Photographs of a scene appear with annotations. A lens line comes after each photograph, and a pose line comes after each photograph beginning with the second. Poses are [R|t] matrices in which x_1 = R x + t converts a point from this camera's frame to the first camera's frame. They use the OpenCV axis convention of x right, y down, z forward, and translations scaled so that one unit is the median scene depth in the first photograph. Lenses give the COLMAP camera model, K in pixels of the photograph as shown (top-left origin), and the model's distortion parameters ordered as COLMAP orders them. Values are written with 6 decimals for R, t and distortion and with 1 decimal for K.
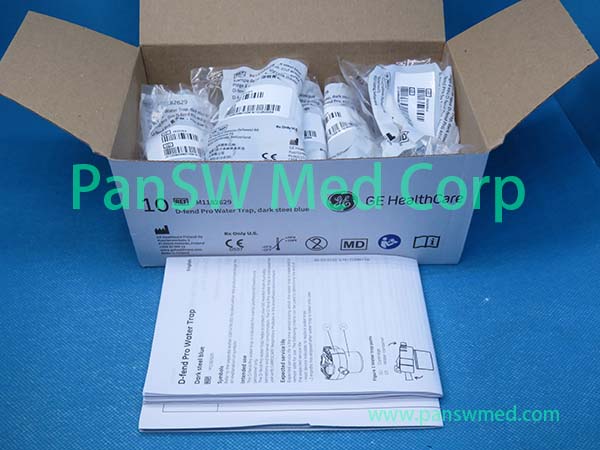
lens RADIAL K [[621.4, 0, 300.0], [0, 621.4, 225.0], [0, 0, 1]] dist [-0.056156, -0.003723]
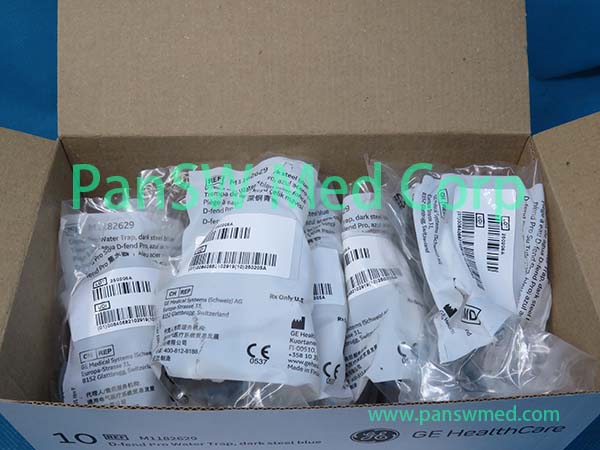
lens RADIAL K [[621.4, 0, 300.0], [0, 621.4, 225.0], [0, 0, 1]] dist [-0.056156, -0.003723]
pose [[0.999836, 0.011764, 0.013762, -0.016454], [-0.013076, 0.994954, 0.099473, -0.275959], [-0.012522, -0.099637, 0.994945, 0.360395]]
